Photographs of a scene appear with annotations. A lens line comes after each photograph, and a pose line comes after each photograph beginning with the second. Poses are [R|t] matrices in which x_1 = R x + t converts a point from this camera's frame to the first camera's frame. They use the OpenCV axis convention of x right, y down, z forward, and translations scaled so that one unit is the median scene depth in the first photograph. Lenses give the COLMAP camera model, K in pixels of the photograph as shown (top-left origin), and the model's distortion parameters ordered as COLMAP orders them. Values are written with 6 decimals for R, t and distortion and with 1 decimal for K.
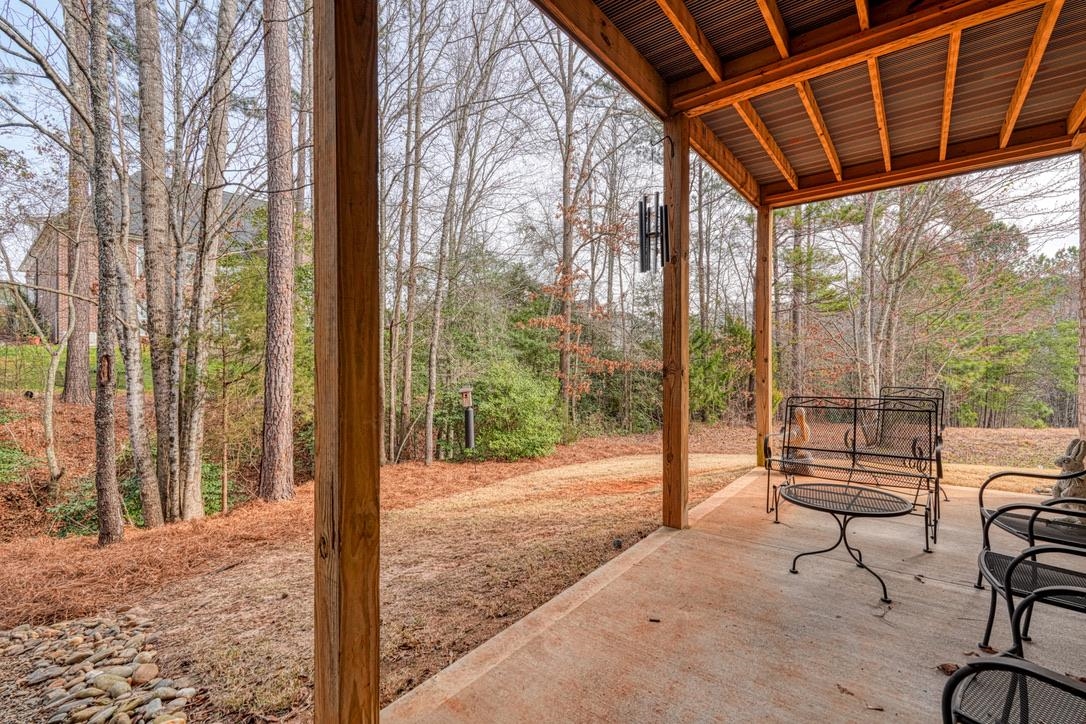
lens RADIAL K [[479.1, 0, 547.8], [0, 479.1, 362.8], [0, 0, 1]] dist [-0.002512, 0.002503]
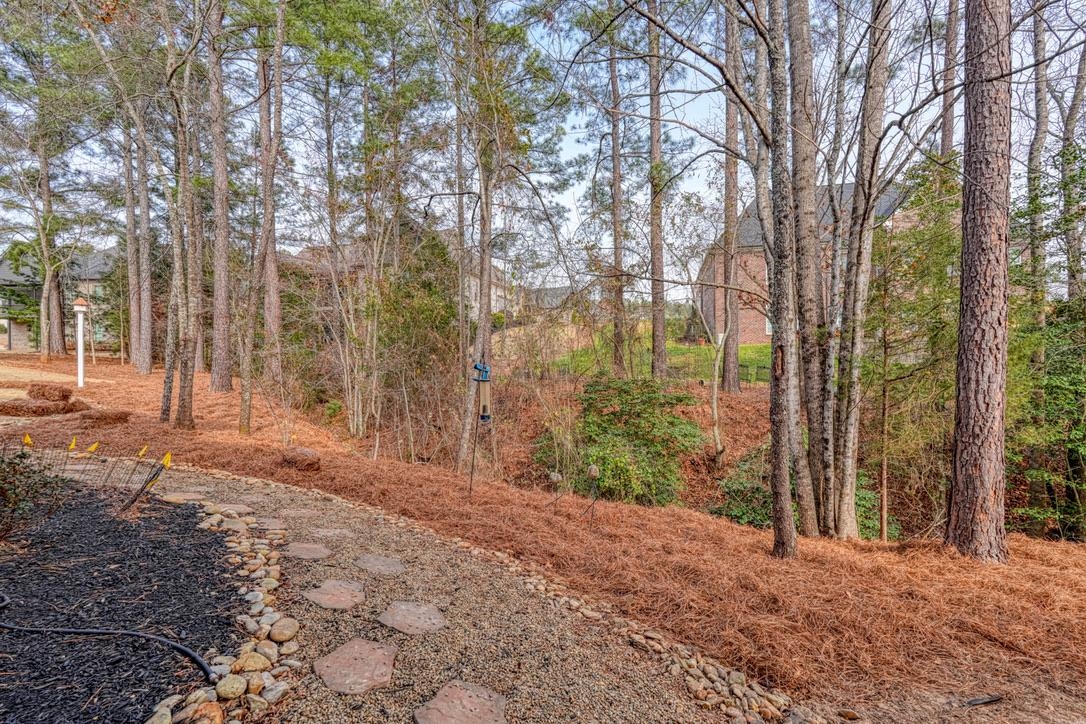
lens RADIAL K [[479.1, 0, 544.5], [0, 479.1, 362.0], [0, 0, 1]] dist [-0.002512, 0.002503]
pose [[0.426512, 0.003173, -0.904477, -0.203055], [0.003202, 0.999982, 0.005018, 0.006420], [0.904476, -0.005036, 0.426494, 0.145865]]
